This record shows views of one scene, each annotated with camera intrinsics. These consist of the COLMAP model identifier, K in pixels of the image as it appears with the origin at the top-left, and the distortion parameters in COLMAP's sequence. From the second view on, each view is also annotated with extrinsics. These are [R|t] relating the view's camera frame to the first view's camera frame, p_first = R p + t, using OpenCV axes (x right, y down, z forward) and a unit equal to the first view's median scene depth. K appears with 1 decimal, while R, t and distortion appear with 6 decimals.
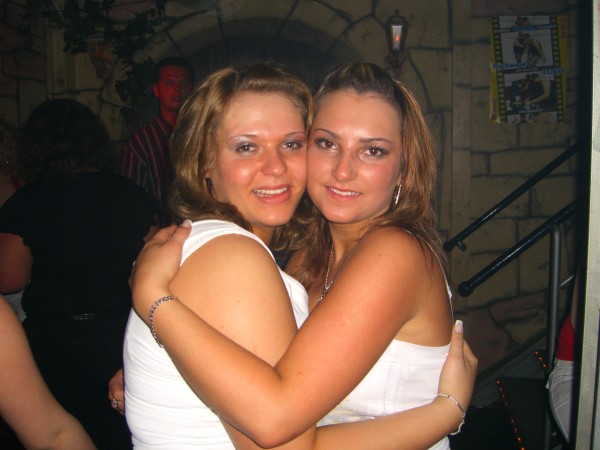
lens RADIAL K [[662.2, 0, 300.6], [0, 662.2, 227.3], [0, 0, 1]] dist [-0.140853, 0.000000]
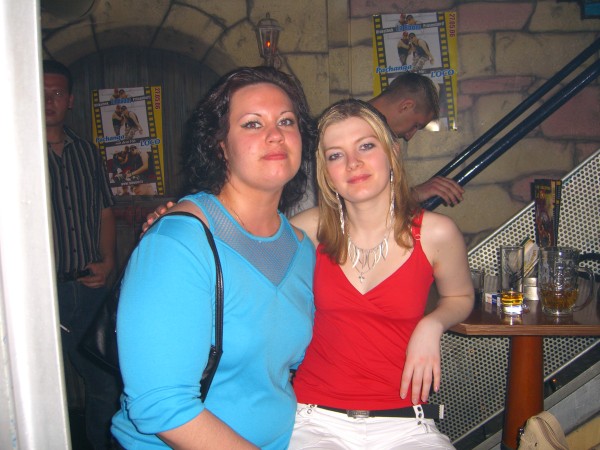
lens RADIAL K [[743.5, 0, 299.5], [0, 743.5, 224.5], [0, 0, 1]] dist [-0.191550, 0.000000]
pose [[0.998854, -0.016986, -0.044740, 0.234652], [0.017432, 0.999802, 0.009589, -0.042957], [0.044568, -0.010358, 0.998953, -0.044553]]
